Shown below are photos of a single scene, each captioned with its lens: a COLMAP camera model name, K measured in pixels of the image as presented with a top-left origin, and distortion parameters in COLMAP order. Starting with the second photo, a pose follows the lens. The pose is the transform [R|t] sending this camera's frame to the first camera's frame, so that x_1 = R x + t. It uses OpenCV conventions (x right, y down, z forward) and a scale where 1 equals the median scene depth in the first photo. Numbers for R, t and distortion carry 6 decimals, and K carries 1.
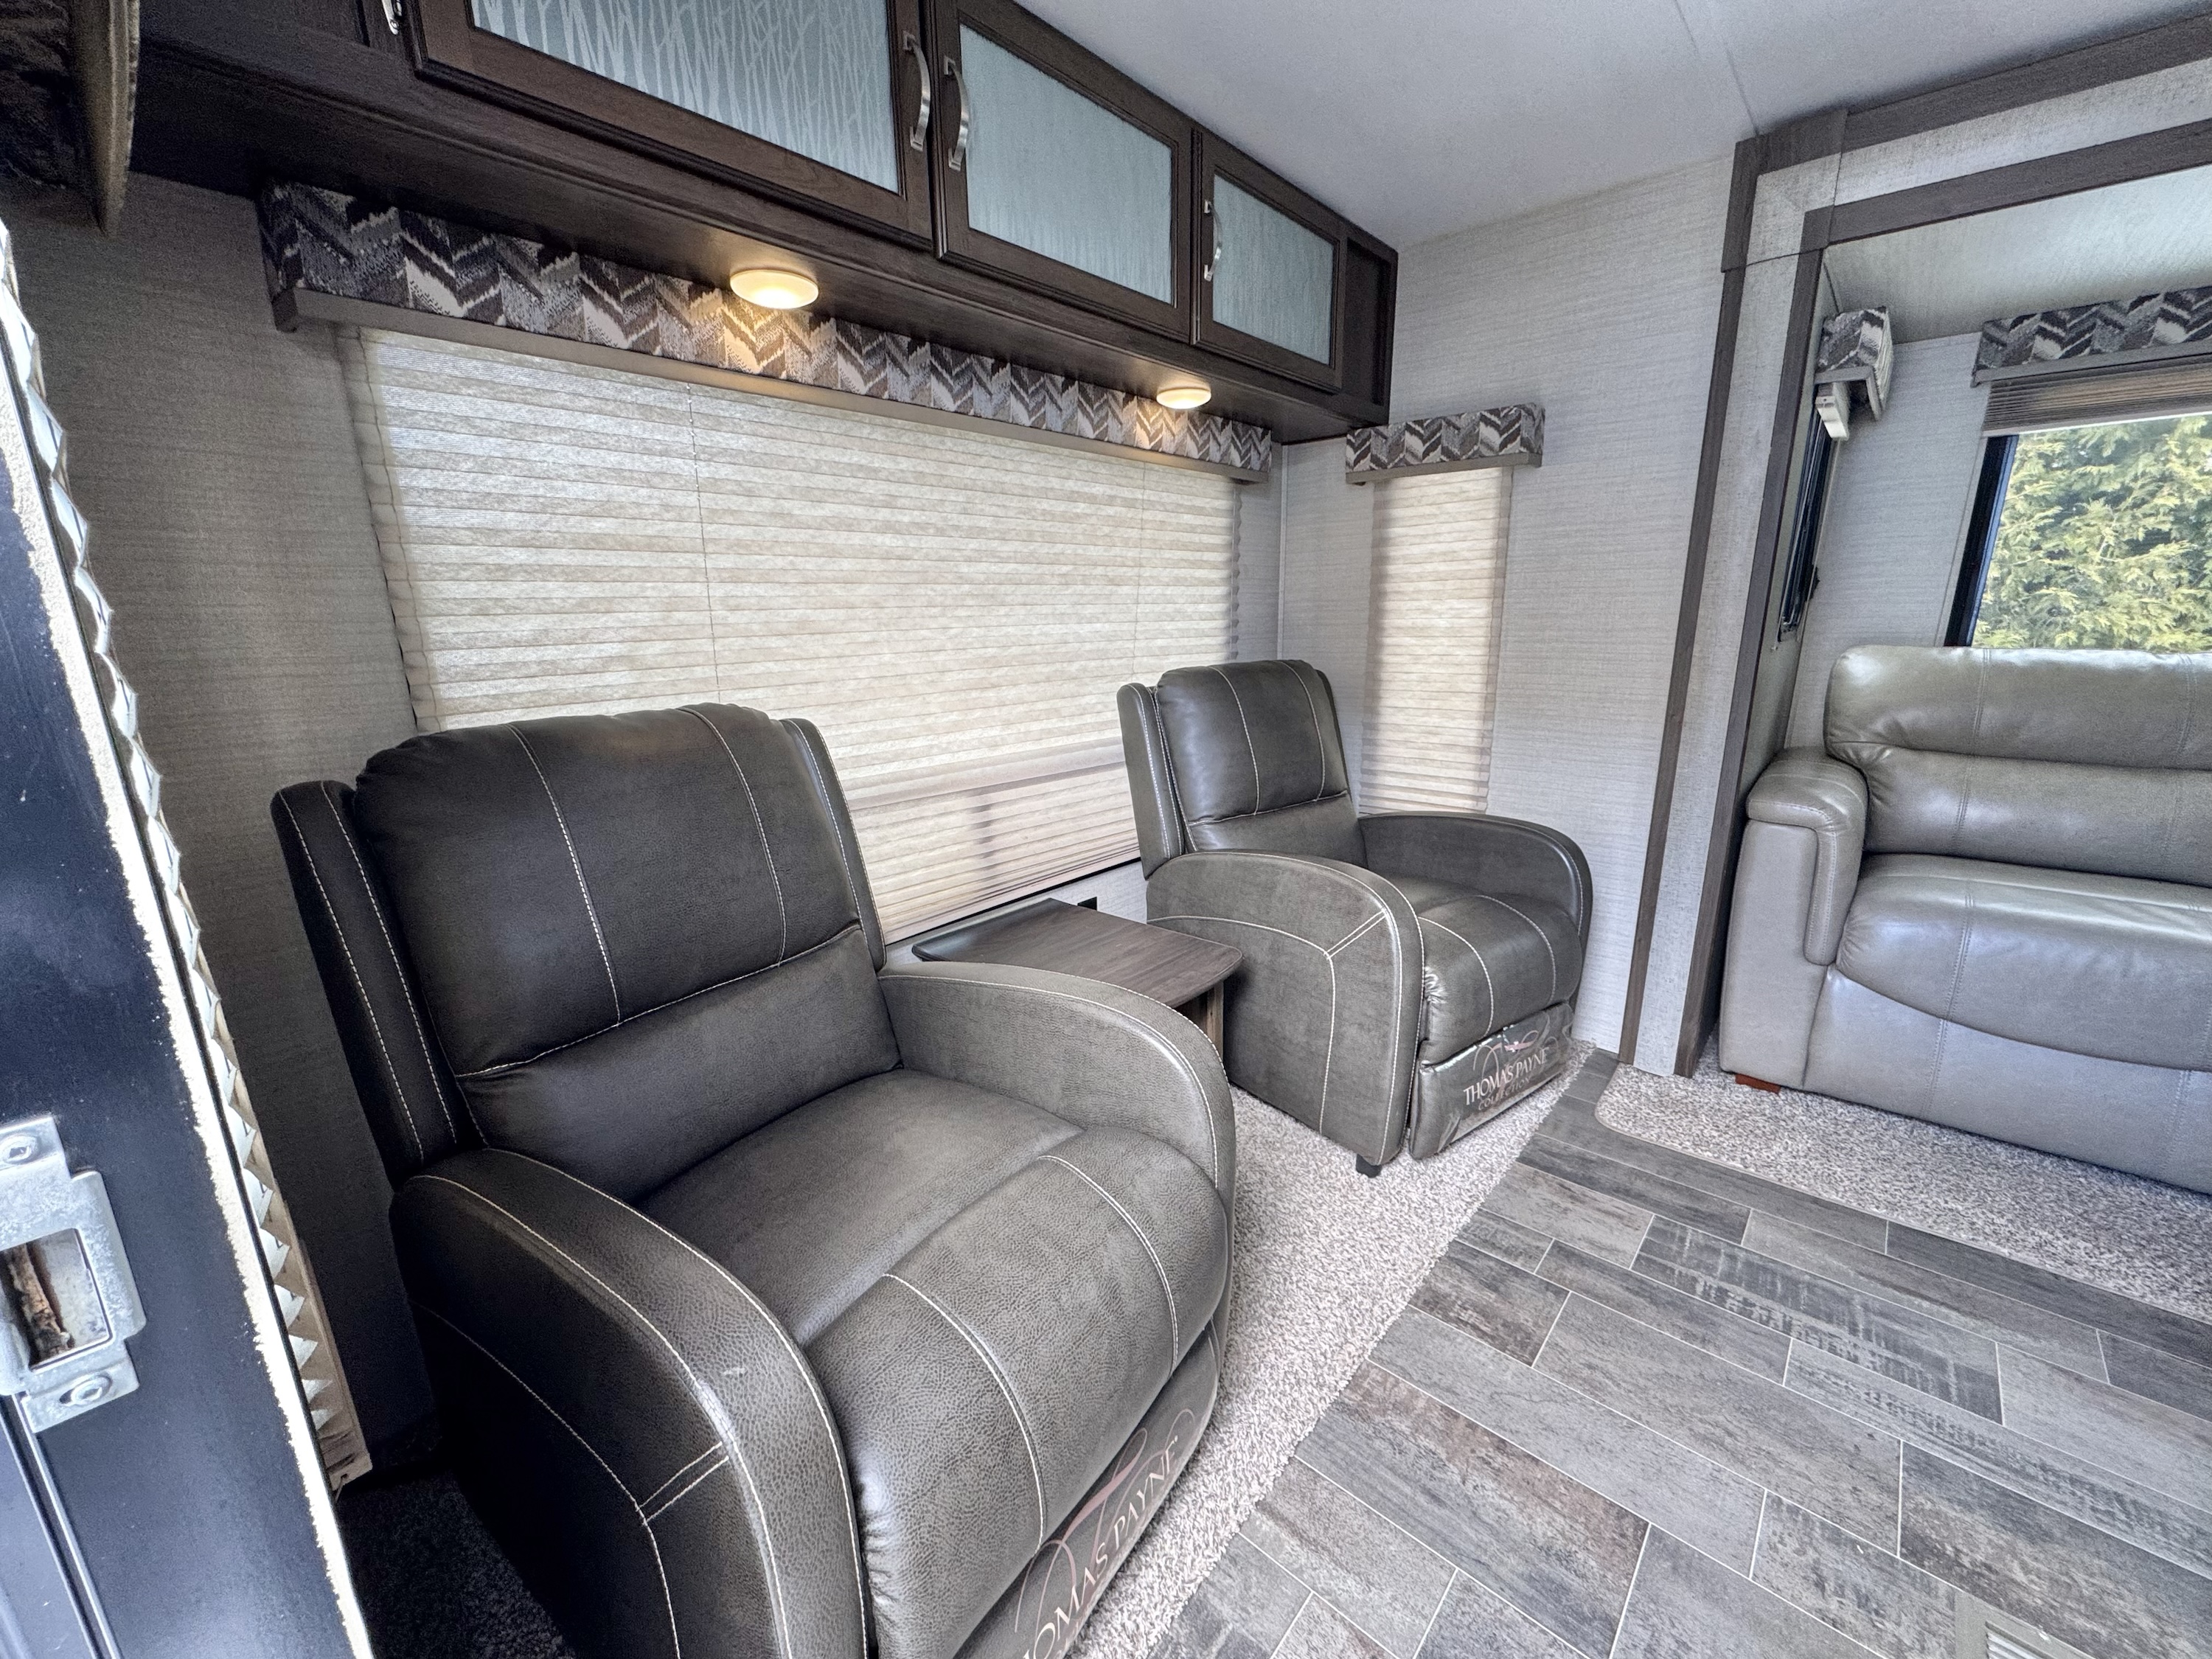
lens RADIAL K [[884.3, 0, 1118.6], [0, 884.3, 828.1], [0, 0, 1]] dist [0.014906, -0.001343]
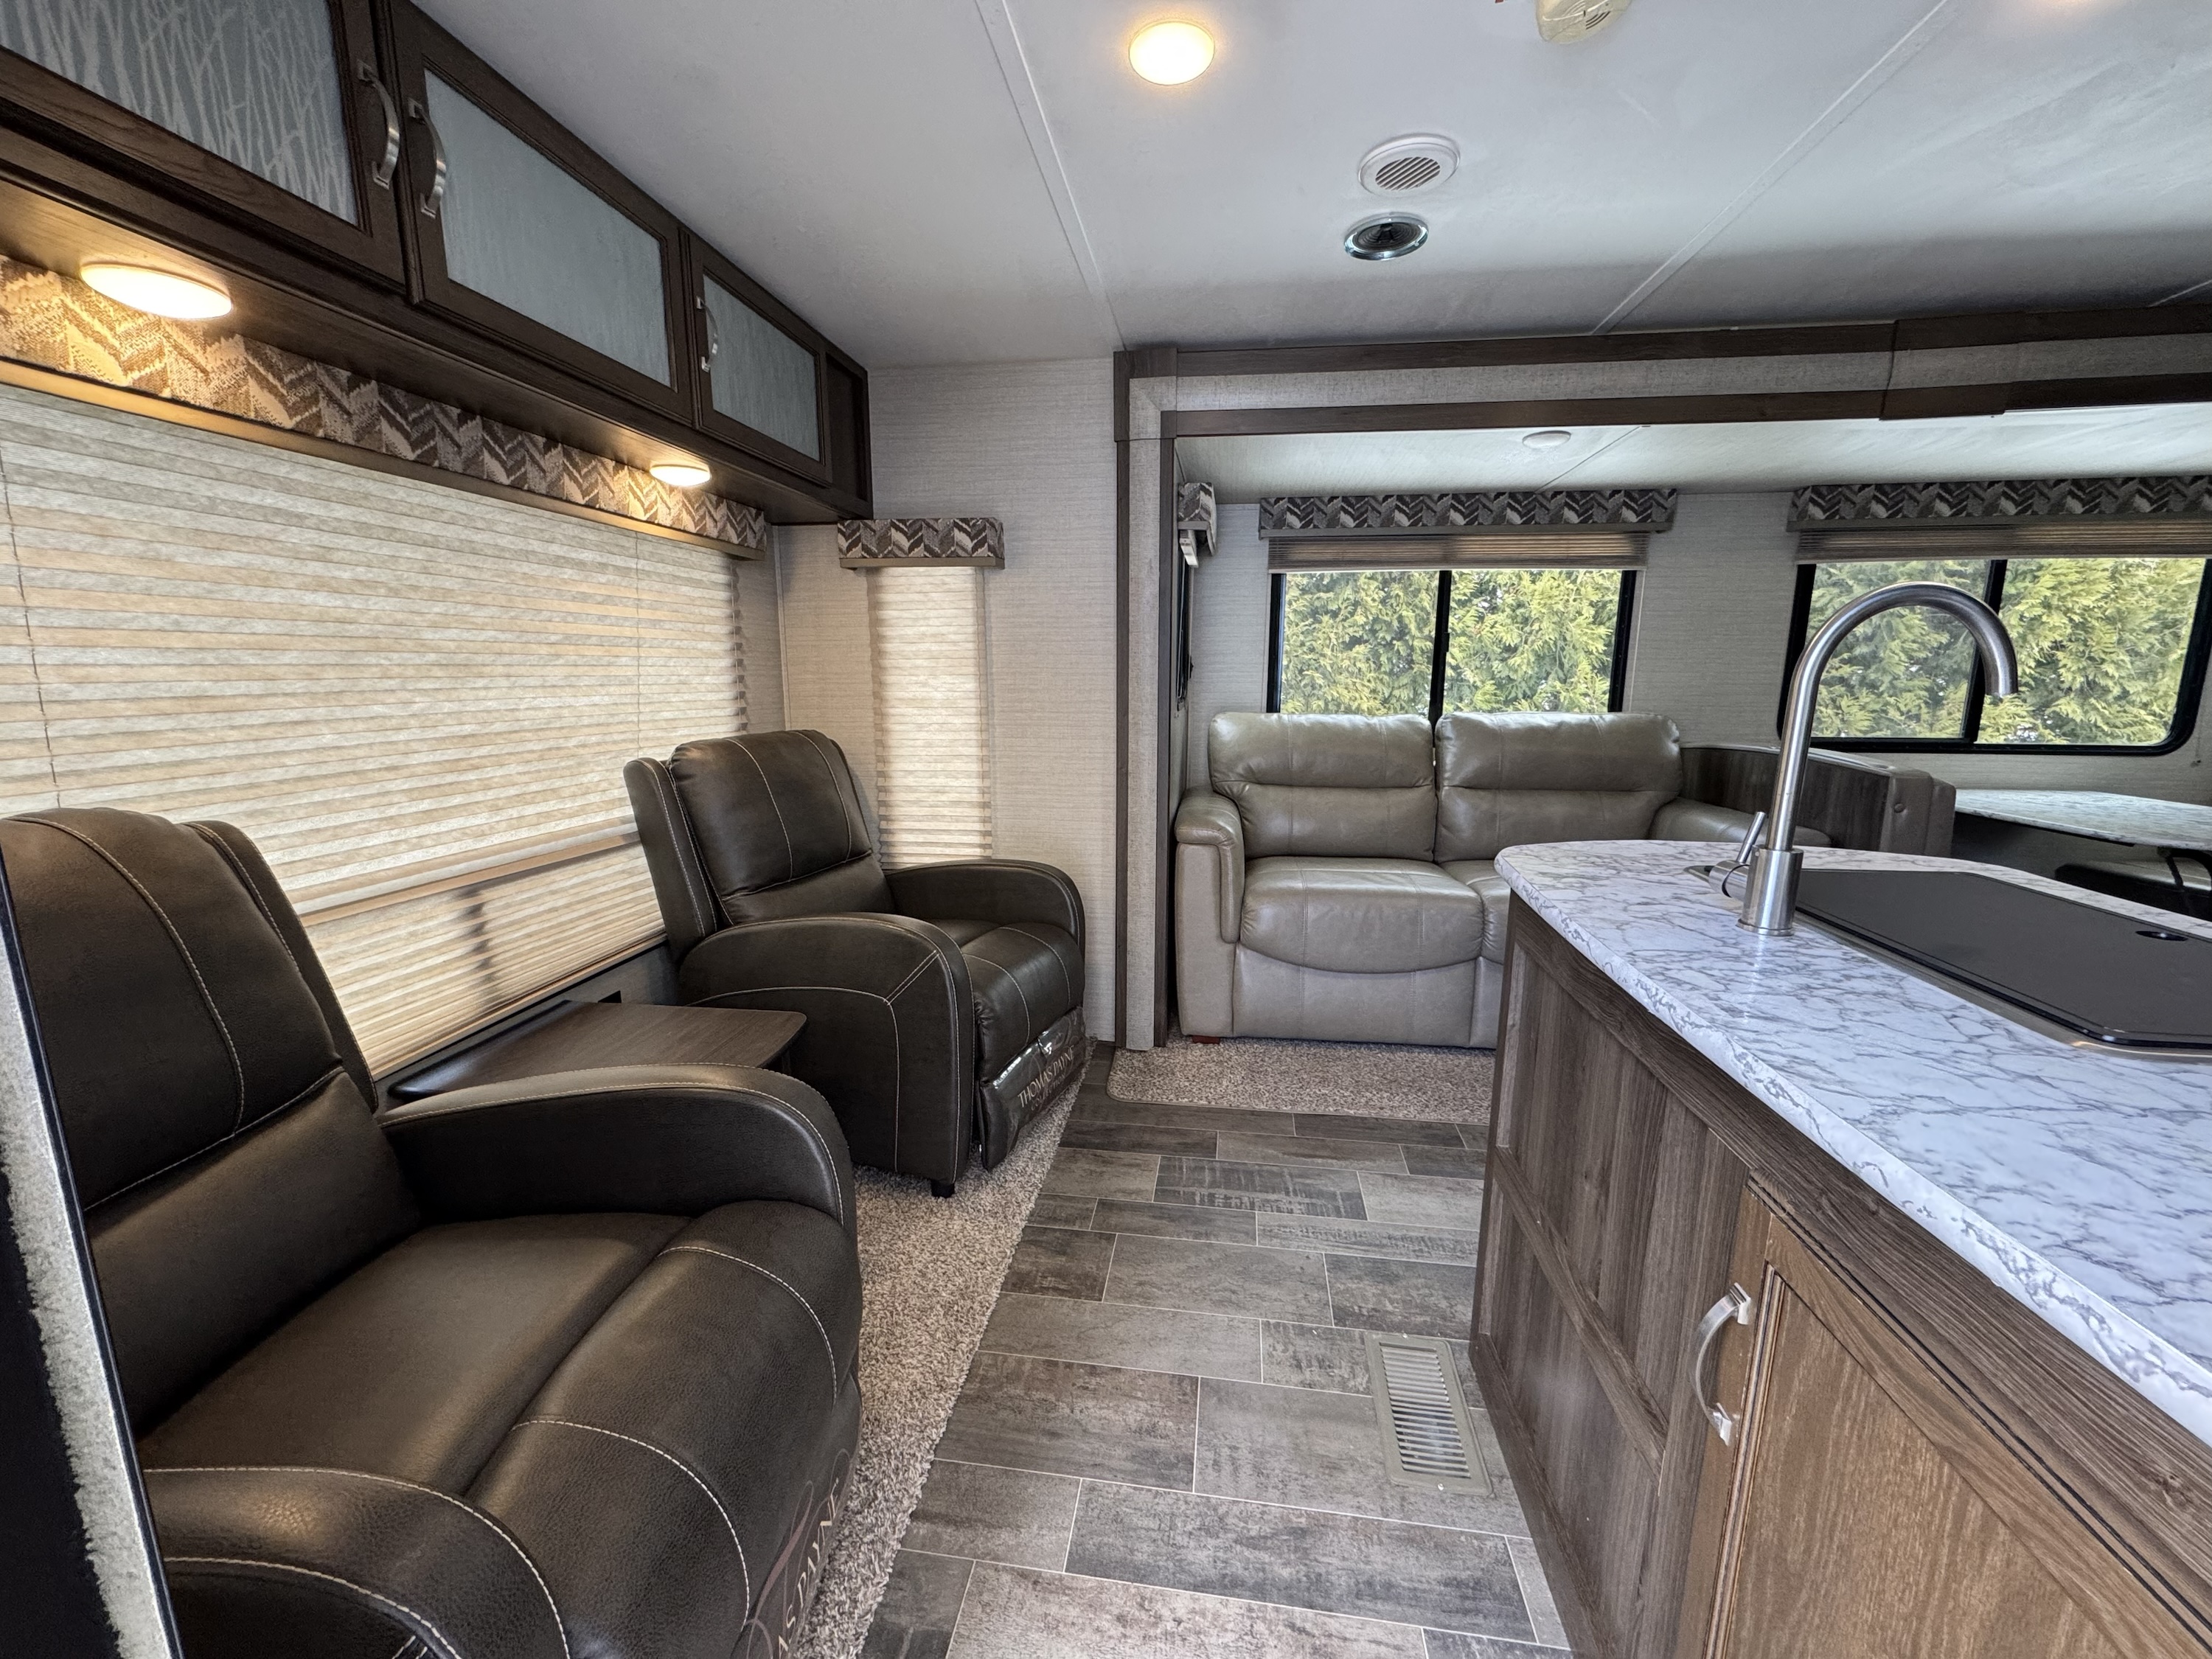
lens RADIAL K [[884.3, 0, 1096.5], [0, 884.3, 835.2], [0, 0, 1]] dist [0.014906, -0.001343]
pose [[0.844098, -0.085768, 0.529285, -0.107441], [0.119933, 0.992314, -0.030469, 0.006812], [-0.522604, 0.089197, 0.847897, -0.066870]]
